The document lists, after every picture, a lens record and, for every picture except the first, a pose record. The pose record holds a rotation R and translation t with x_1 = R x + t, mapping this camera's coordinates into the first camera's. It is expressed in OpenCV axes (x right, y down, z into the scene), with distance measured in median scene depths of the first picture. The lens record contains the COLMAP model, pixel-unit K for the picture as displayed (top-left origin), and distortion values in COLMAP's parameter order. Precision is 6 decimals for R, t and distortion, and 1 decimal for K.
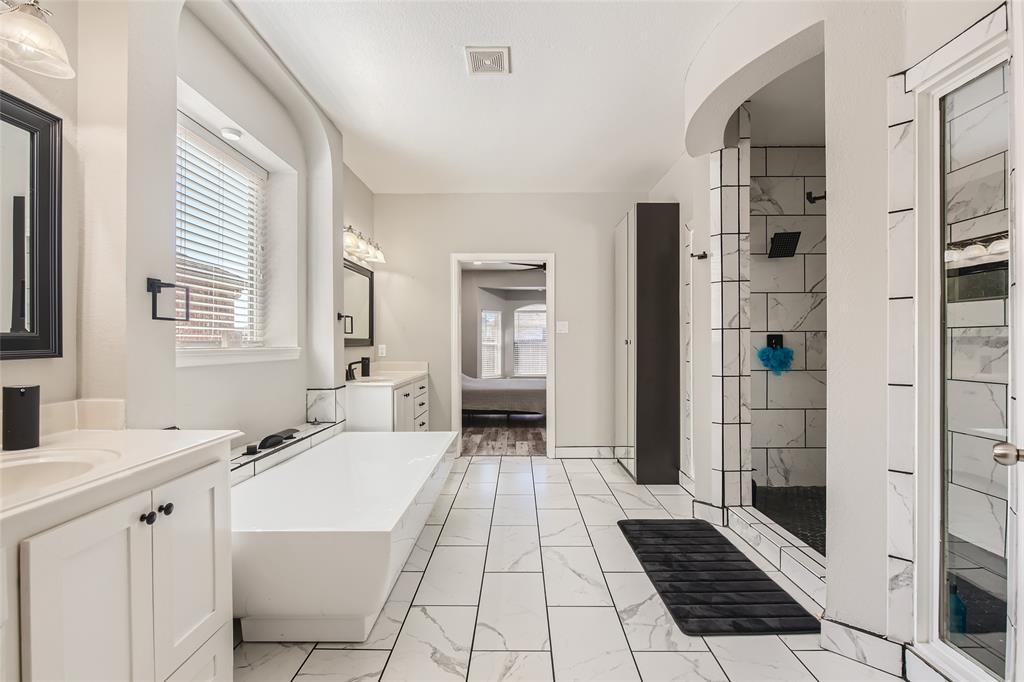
lens RADIAL K [[457.5, 0, 513.3], [0, 457.5, 343.6], [0, 0, 1]] dist [-0.008209, -0.000840]
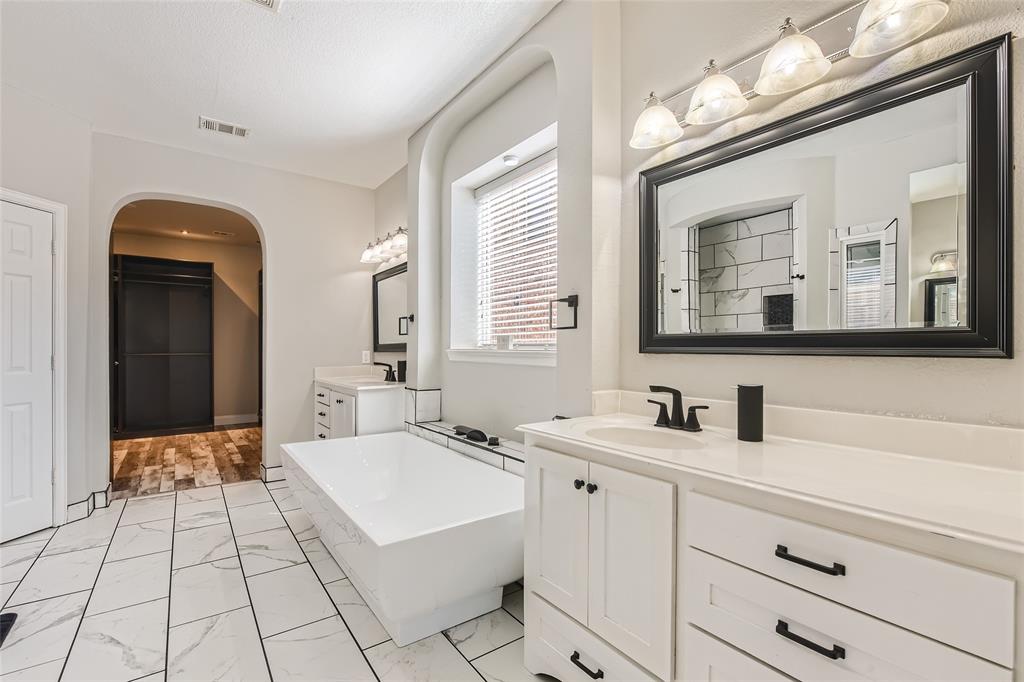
lens RADIAL K [[457.5, 0, 521.9], [0, 457.5, 347.5], [0, 0, 1]] dist [-0.008209, -0.000840]
pose [[-0.793765, 0.004536, -0.608207, 0.053673], [0.002385, 0.999988, 0.004345, -0.001253], [0.608219, 0.001999, -0.793767, 2.000670]]
